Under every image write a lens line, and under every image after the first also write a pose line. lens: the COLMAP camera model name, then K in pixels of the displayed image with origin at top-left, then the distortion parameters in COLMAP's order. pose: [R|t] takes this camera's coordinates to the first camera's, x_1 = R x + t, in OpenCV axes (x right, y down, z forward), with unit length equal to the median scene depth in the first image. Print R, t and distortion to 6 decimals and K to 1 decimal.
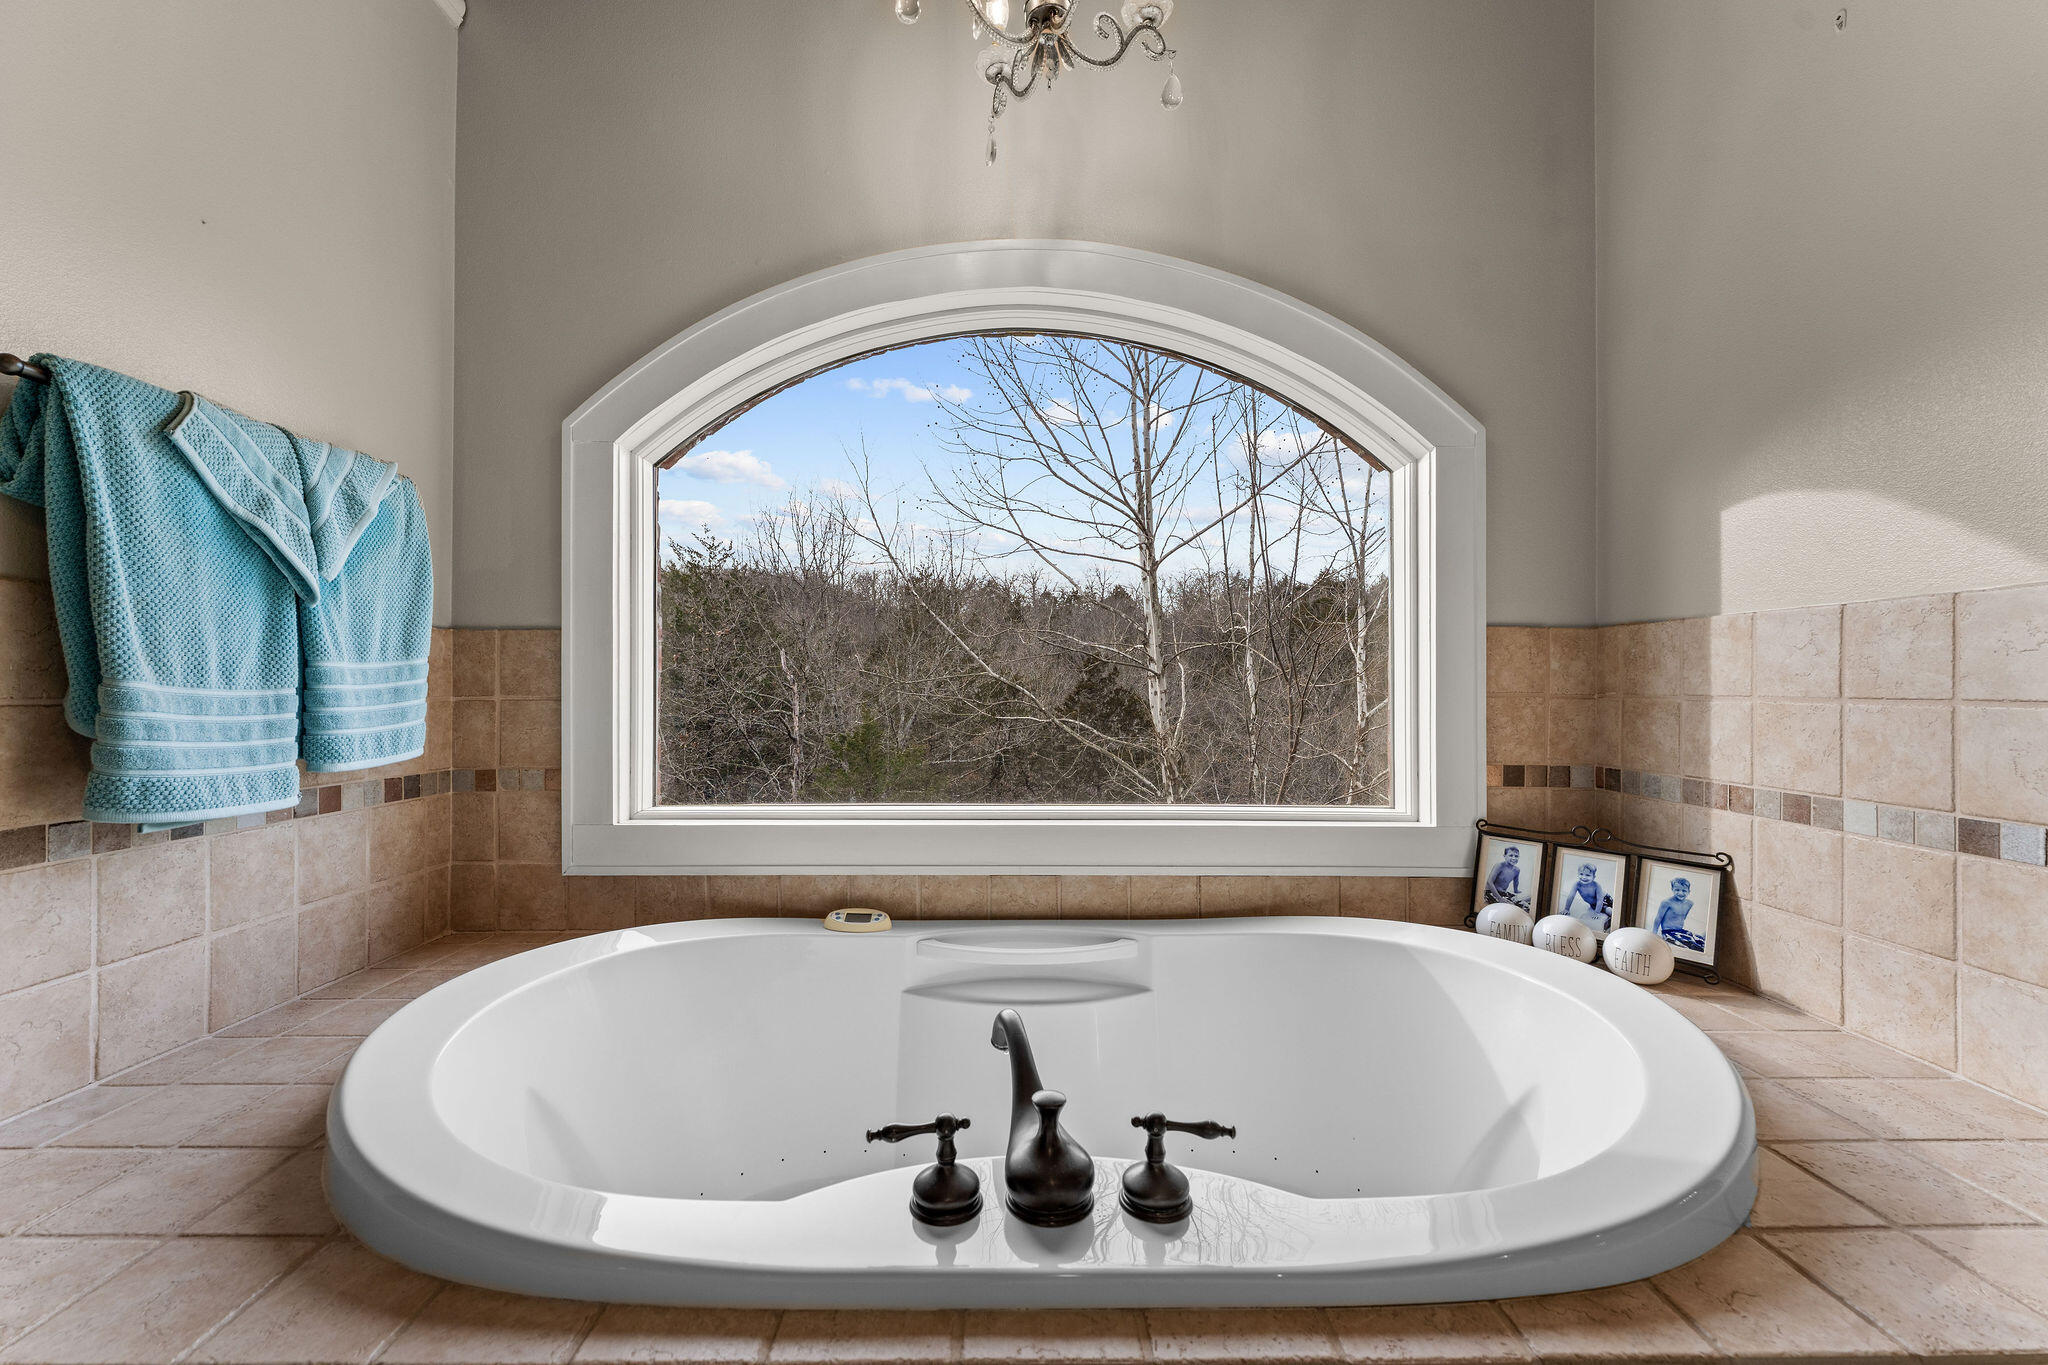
lens RADIAL K [[809.5, 0, 1023.7], [0, 809.5, 689.7], [0, 0, 1]] dist [0.000131, -0.001335]
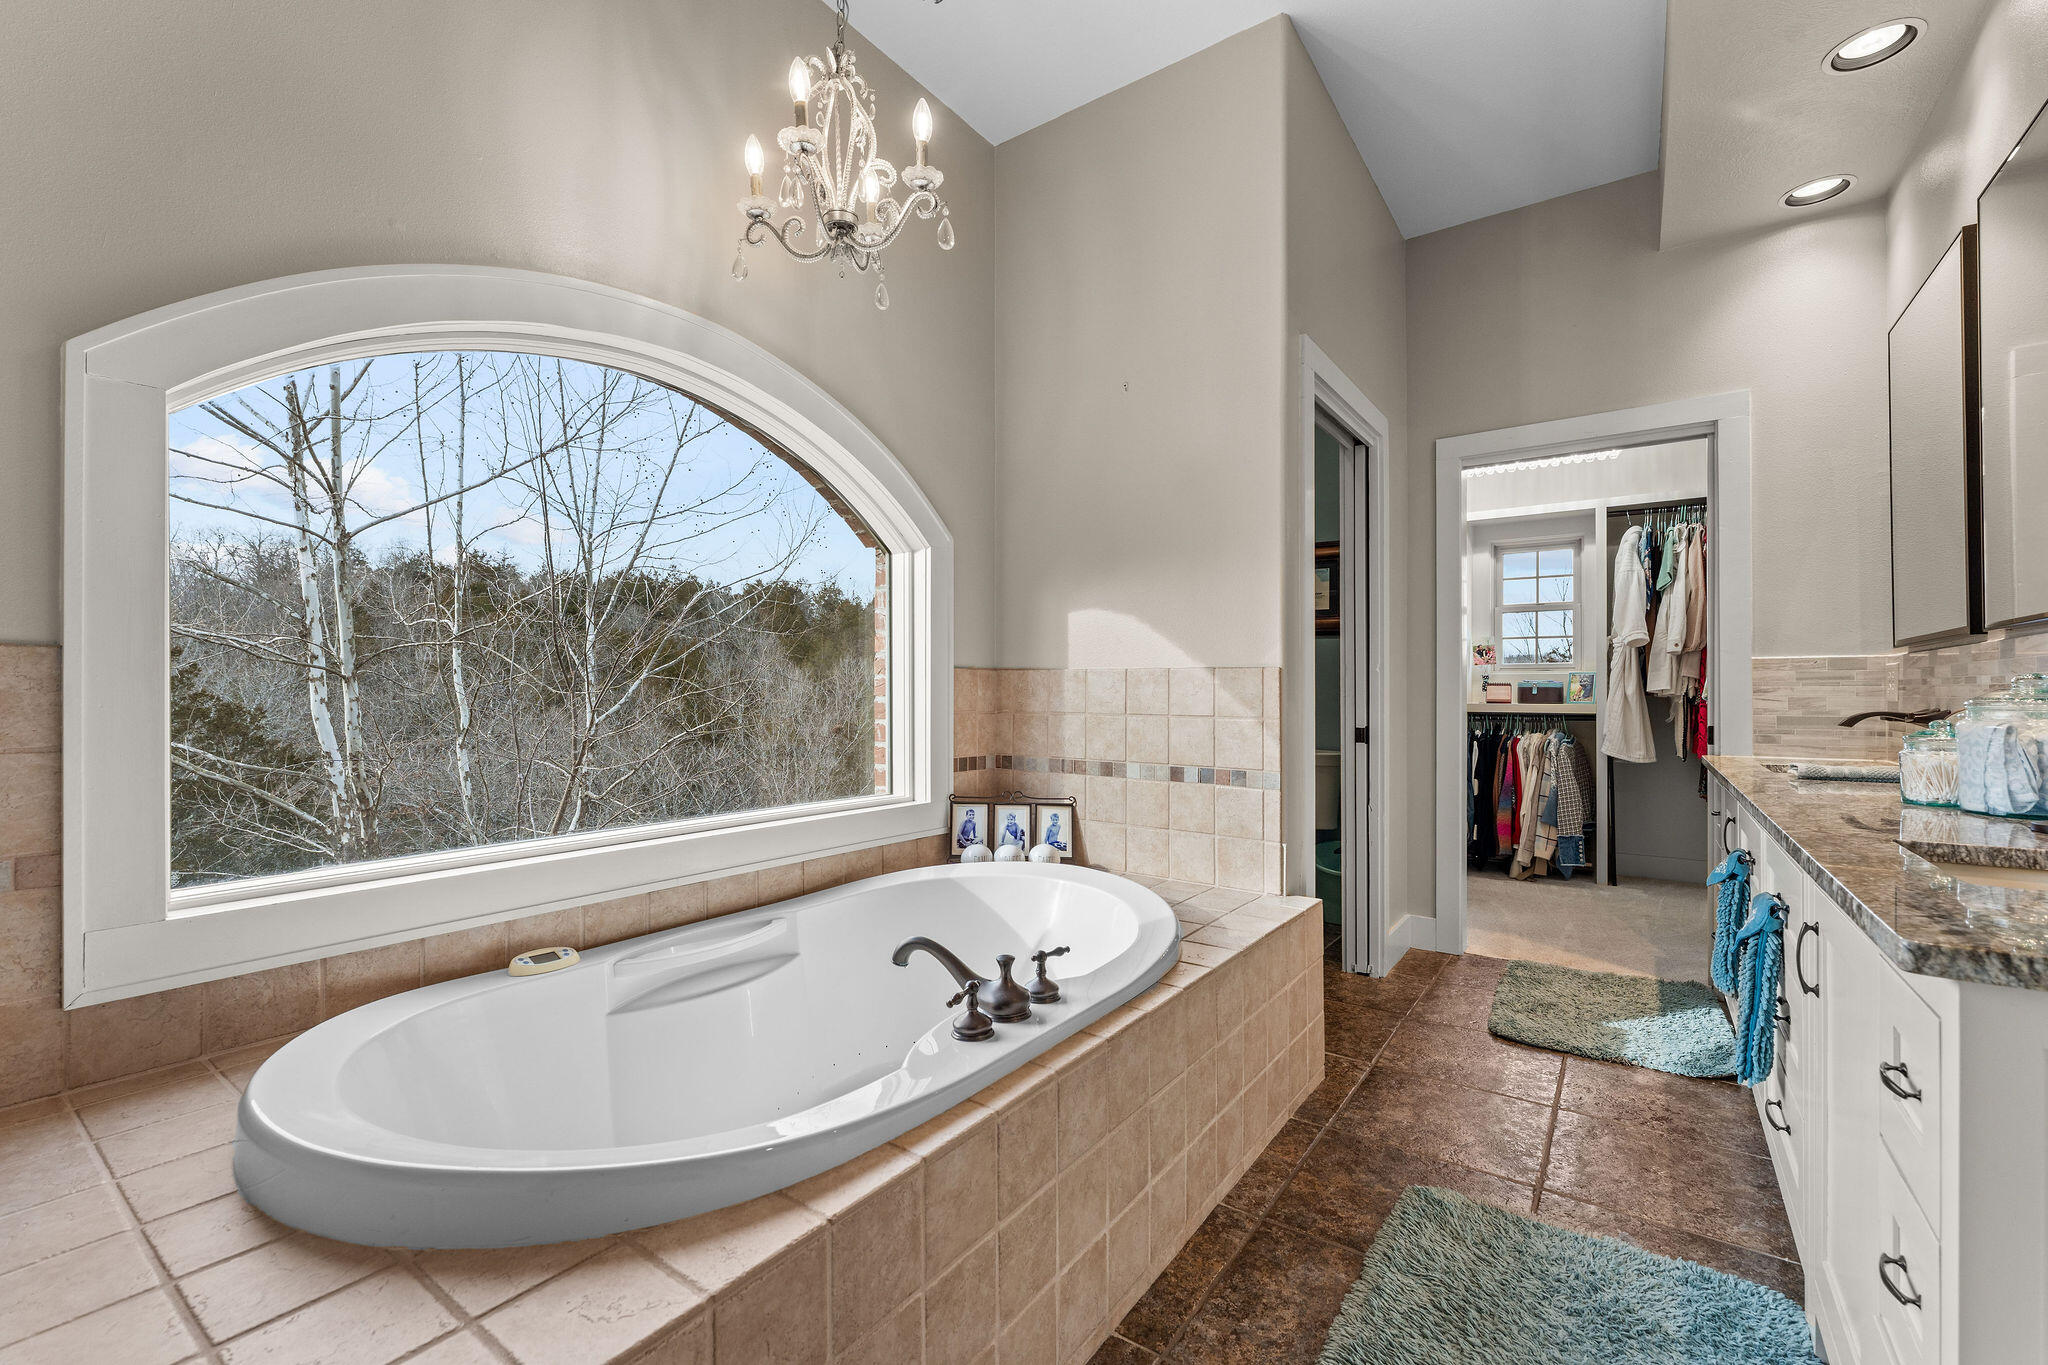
lens RADIAL K [[843.1, 0, 1025.2], [0, 843.1, 686.4], [0, 0, 1]] dist [0.001582, -0.000399]
pose [[0.596827, 0.003364, 0.802363, -0.688007], [0.000744, 0.999988, -0.004746, -0.039137], [-0.802370, 0.003430, 0.596817, -0.067483]]
